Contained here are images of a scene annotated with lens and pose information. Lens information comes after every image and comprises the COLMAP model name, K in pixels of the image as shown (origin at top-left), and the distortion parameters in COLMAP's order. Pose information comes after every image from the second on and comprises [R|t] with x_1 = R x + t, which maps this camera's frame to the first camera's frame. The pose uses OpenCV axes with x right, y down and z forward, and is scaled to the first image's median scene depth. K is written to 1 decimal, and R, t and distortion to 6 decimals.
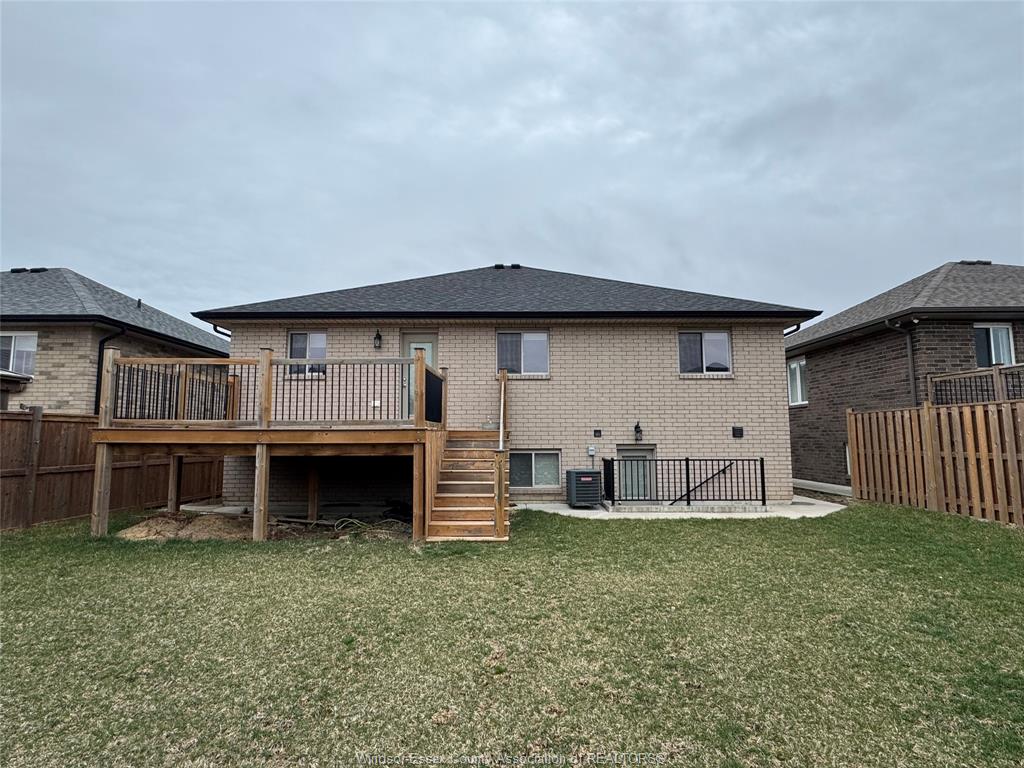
lens RADIAL K [[538.6, 0, 512.0], [0, 538.6, 384.0], [0, 0, 1]] dist [-0.002120, 0.000010]
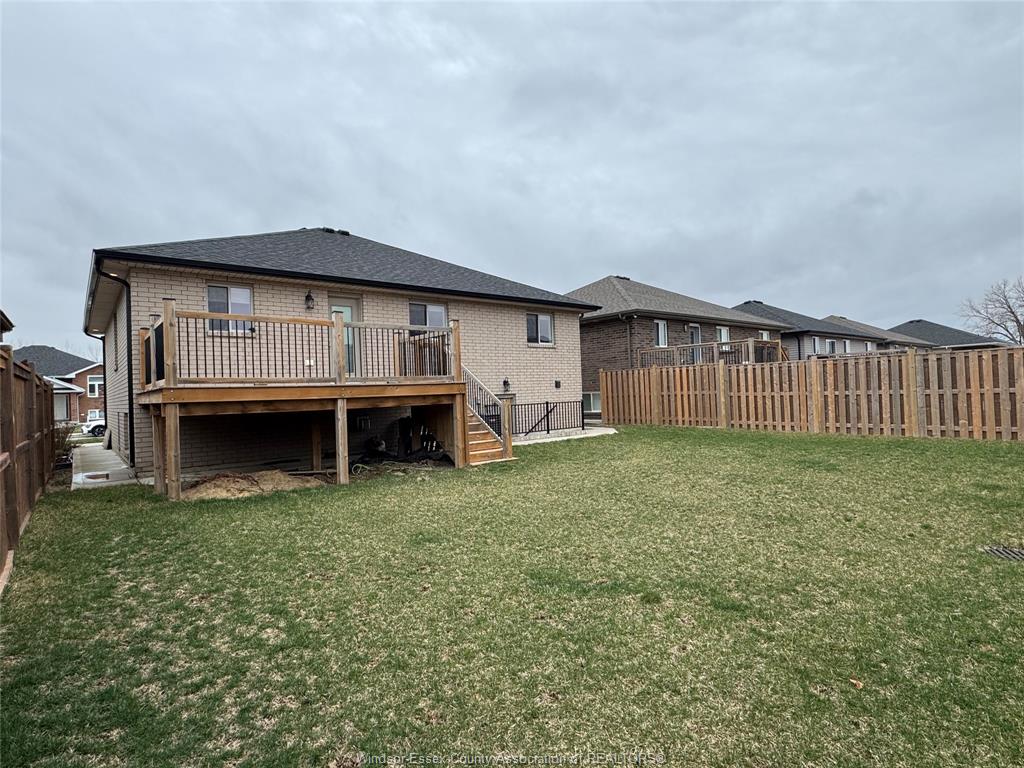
lens RADIAL K [[526.2, 0, 512.0], [0, 526.2, 384.0], [0, 0, 1]] dist [-0.003466, -0.000415]
pose [[0.770887, -0.016425, 0.636761, -0.601328], [-0.029880, 0.997635, 0.061907, 0.003028], [-0.636271, -0.066750, 0.768572, -0.034212]]
